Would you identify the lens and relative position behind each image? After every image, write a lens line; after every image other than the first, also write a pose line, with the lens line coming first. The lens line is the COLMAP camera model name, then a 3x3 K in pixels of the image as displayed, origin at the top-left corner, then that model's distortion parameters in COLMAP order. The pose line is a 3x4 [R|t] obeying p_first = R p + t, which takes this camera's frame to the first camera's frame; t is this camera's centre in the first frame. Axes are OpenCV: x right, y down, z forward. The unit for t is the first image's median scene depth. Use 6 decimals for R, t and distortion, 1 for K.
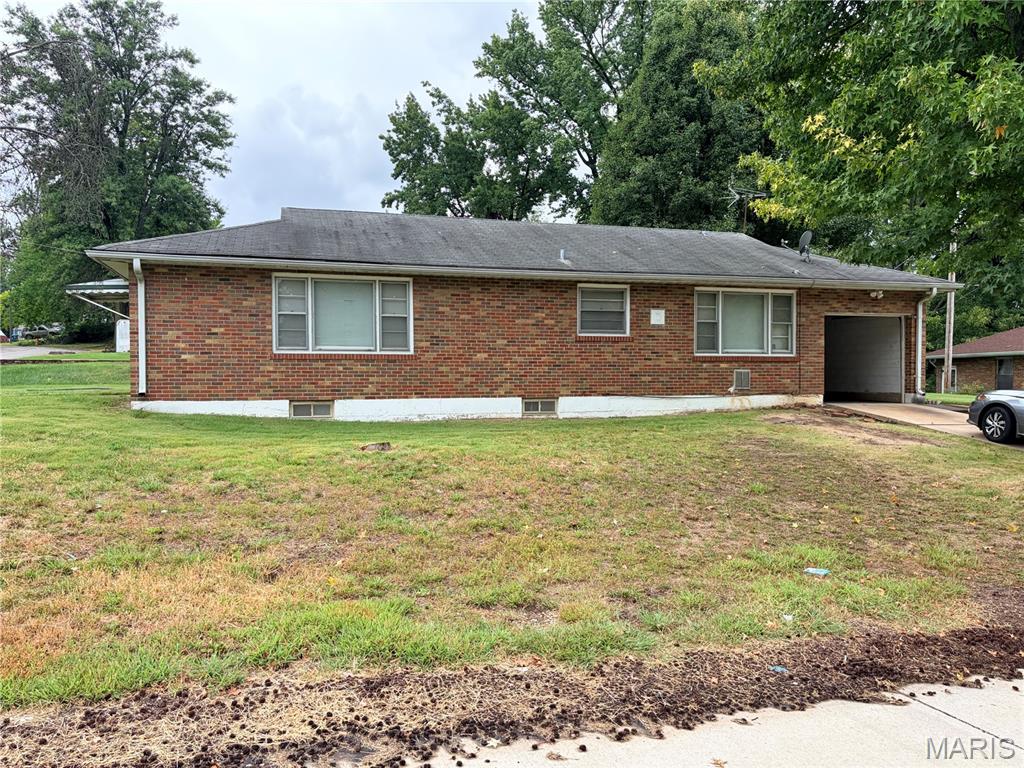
lens RADIAL K [[782.3, 0, 512.0], [0, 782.3, 384.0], [0, 0, 1]] dist [0.007548, 0.004976]
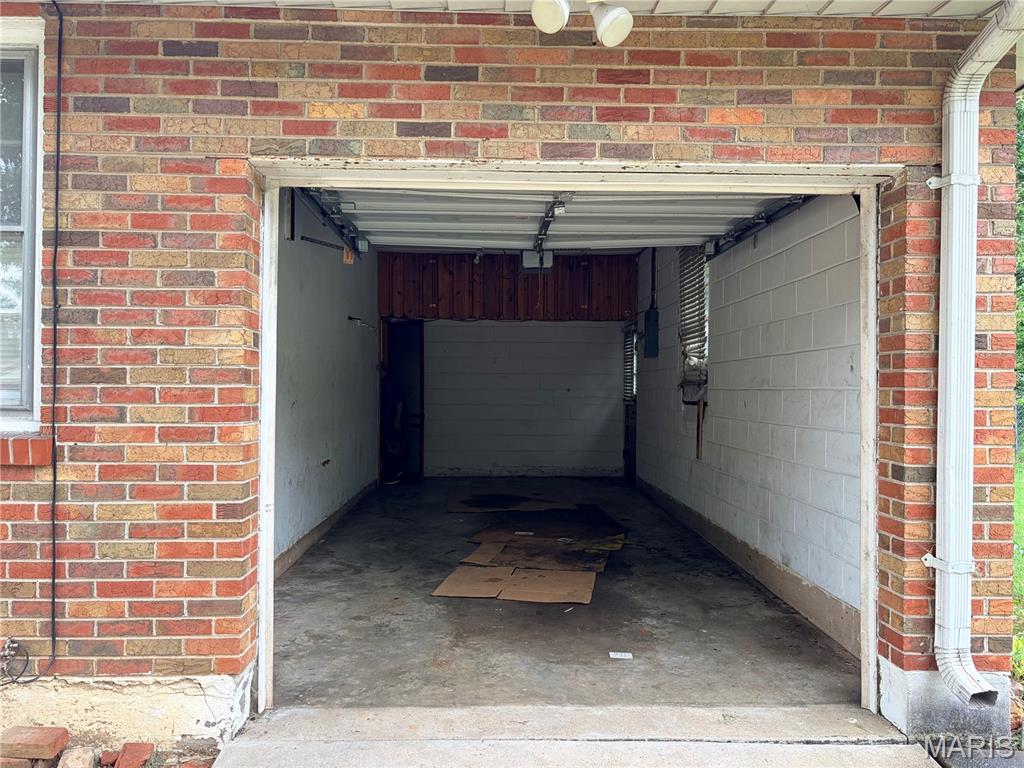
lens RADIAL K [[782.3, 0, 512.0], [0, 782.3, 384.0], [0, 0, 1]] dist [0.007548, 0.004976]
pose [[0.966210, 0.006116, -0.257684, 0.476604], [-0.013075, 0.999594, -0.025303, -0.040569], [0.257425, 0.027818, 0.965898, 0.834187]]
